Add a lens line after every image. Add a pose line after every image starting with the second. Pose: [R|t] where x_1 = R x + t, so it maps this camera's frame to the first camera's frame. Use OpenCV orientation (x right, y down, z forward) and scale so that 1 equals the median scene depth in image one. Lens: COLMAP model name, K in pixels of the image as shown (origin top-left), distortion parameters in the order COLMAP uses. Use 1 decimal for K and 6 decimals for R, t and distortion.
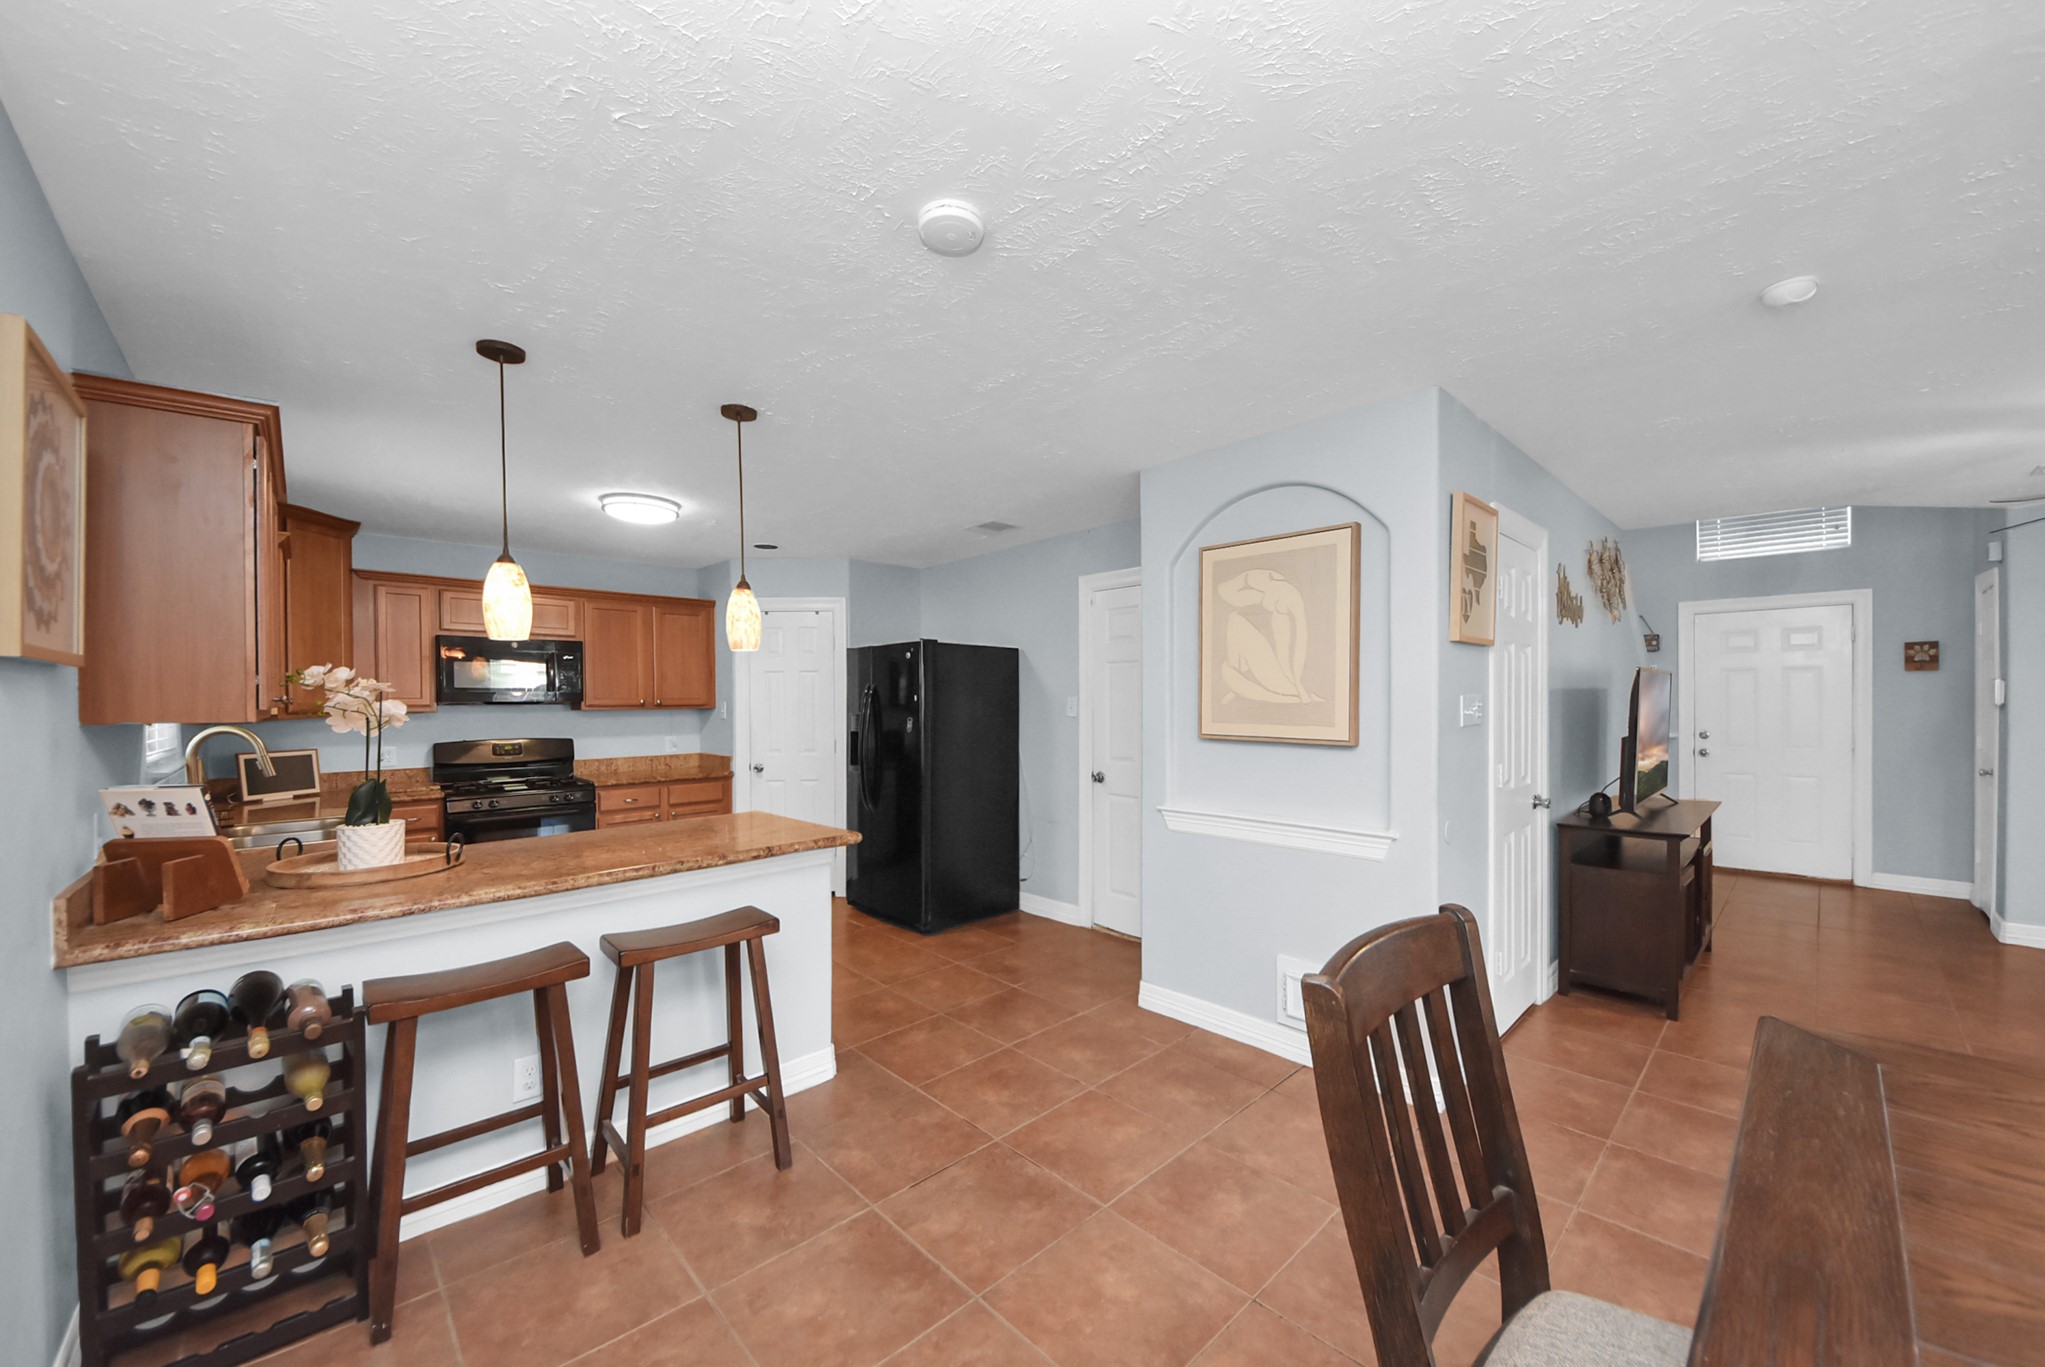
lens RADIAL K [[771.5, 0, 1006.3], [0, 771.5, 702.1], [0, 0, 1]] dist [0.000452, -0.009673]
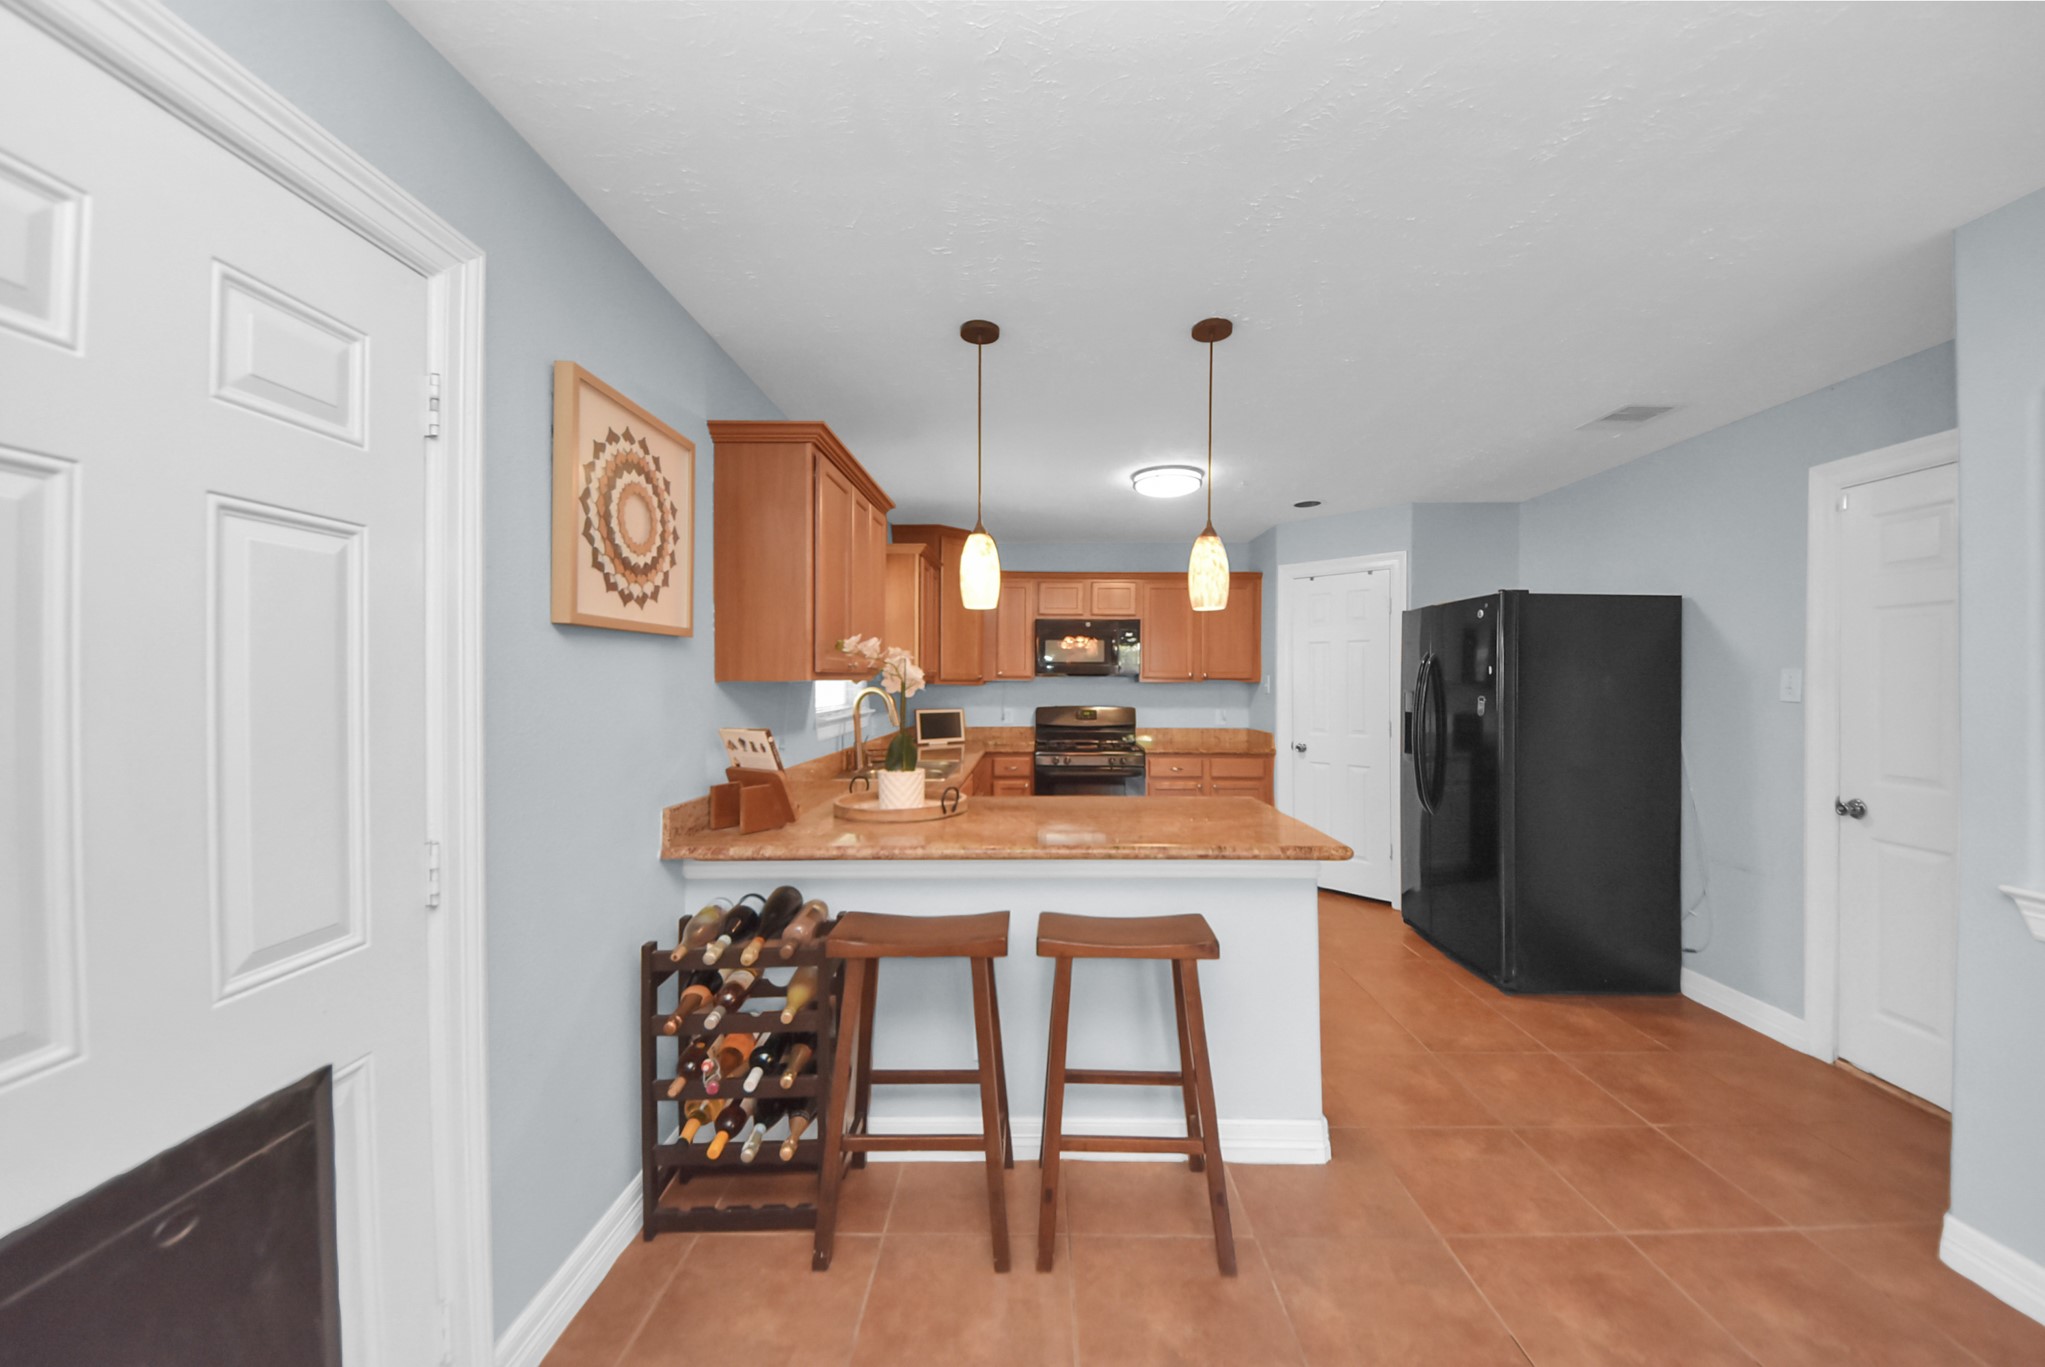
lens RADIAL K [[734.6, 0, 1016.9], [0, 734.6, 668.6], [0, 0, 1]] dist [0.049240, -0.028356]
pose [[0.737135, 0.001757, -0.675743, 0.036654], [-0.012273, 0.999866, -0.010788, 0.007402], [0.675634, 0.016245, 0.737058, 0.173560]]
